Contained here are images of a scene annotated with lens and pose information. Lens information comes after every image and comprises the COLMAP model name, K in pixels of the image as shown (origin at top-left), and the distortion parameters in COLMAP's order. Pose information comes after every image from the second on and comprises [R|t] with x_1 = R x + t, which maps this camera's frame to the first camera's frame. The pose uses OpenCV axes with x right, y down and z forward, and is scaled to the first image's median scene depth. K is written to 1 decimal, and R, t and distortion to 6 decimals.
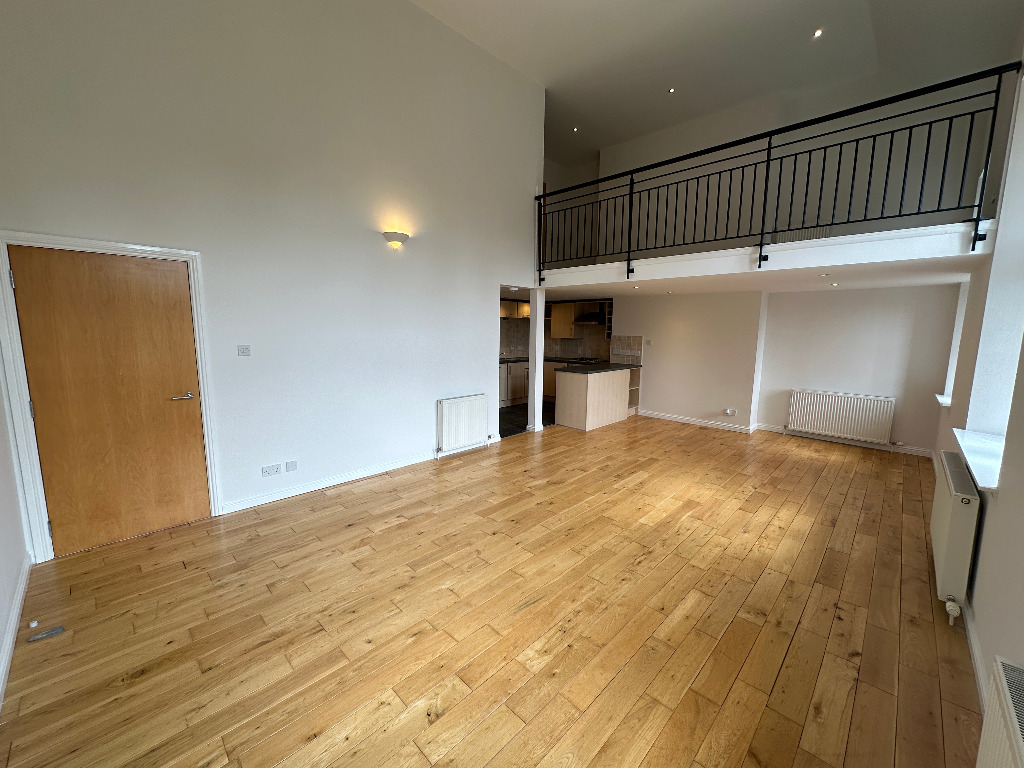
lens RADIAL K [[409.7, 0, 510.6], [0, 409.7, 384.0], [0, 0, 1]] dist [-0.001572, 0.000488]
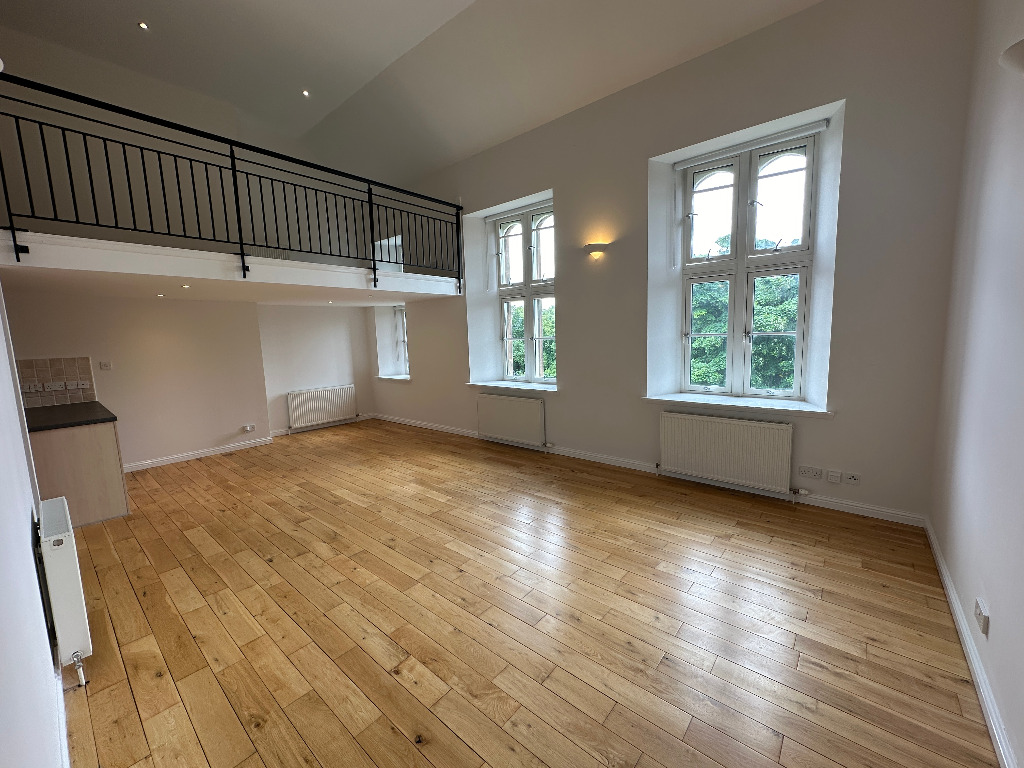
lens RADIAL K [[409.7, 0, 514.7], [0, 409.7, 385.4], [0, 0, 1]] dist [-0.001572, 0.000488]
pose [[-0.077581, -0.136129, 0.987649, -0.564670], [0.163761, 0.975439, 0.147310, -0.086466], [-0.983445, 0.173167, -0.053383, 0.568740]]
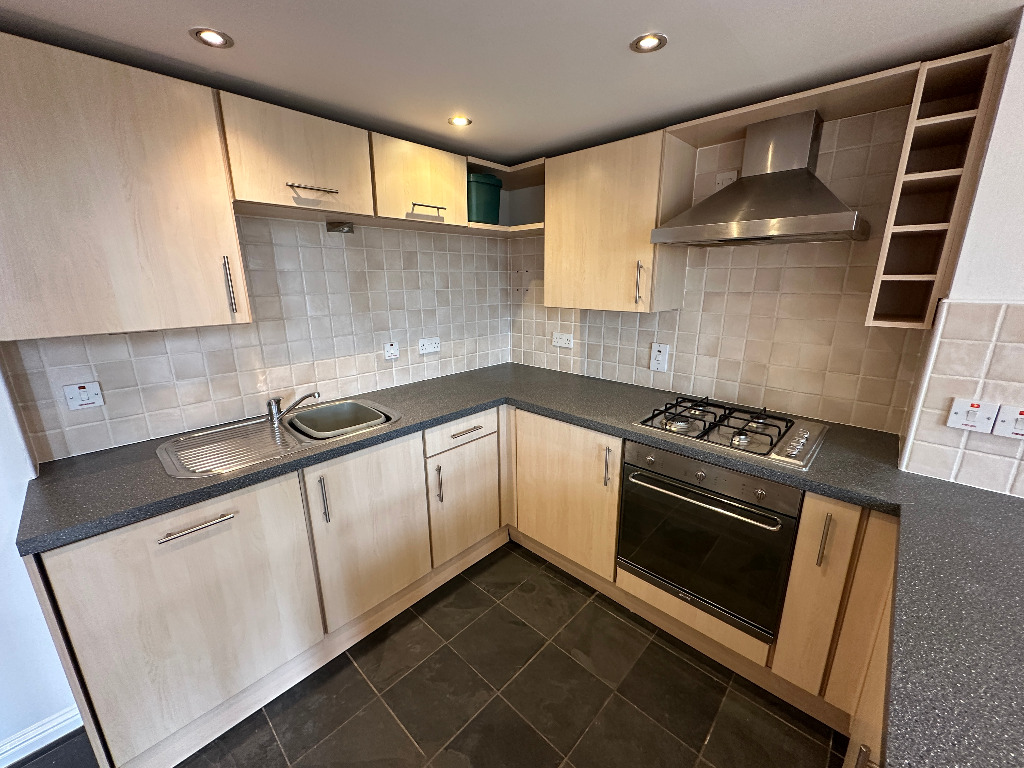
lens RADIAL K [[409.7, 0, 509.6], [0, 409.7, 382.3], [0, 0, 1]] dist [-0.001572, 0.000488]
pose [[0.999768, -0.020548, 0.006411, 0.136002], [0.019639, 0.992686, 0.119116, -0.176316], [-0.008811, -0.118963, 0.992860, 1.355225]]
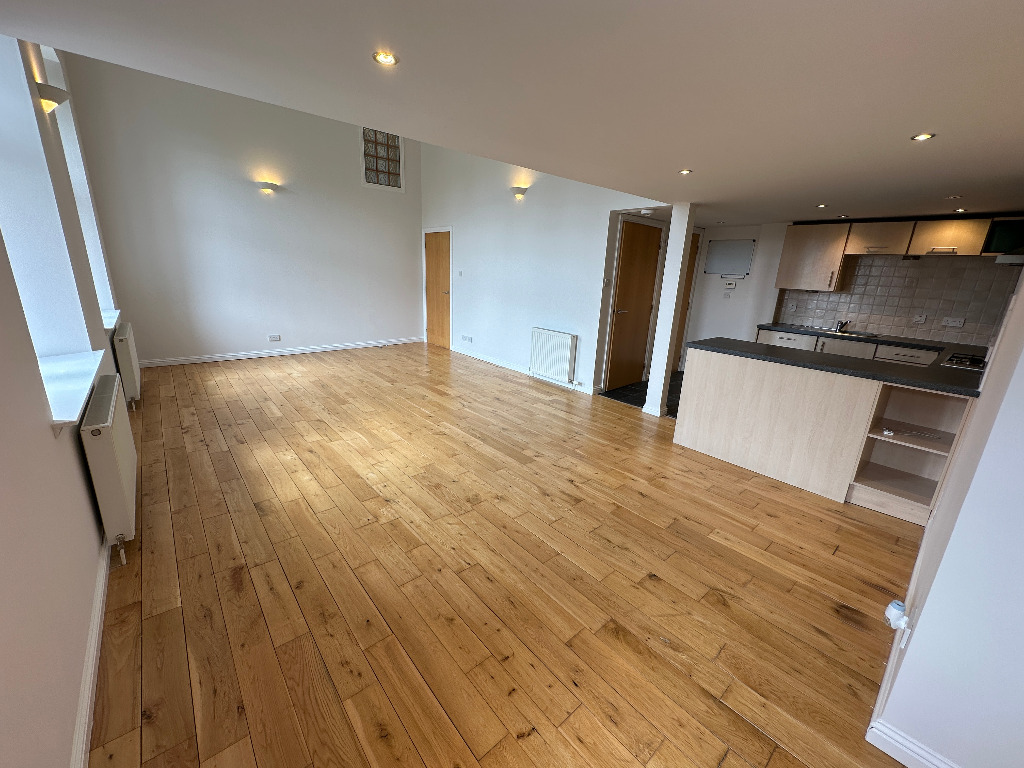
lens RADIAL K [[409.7, 0, 510.1], [0, 409.7, 380.8], [0, 0, 1]] dist [-0.001572, 0.000488]
pose [[-0.096378, 0.250194, -0.963387, 0.985815], [-0.175803, 0.948397, 0.263888, -0.109774], [0.979696, 0.194799, -0.047419, 1.009845]]
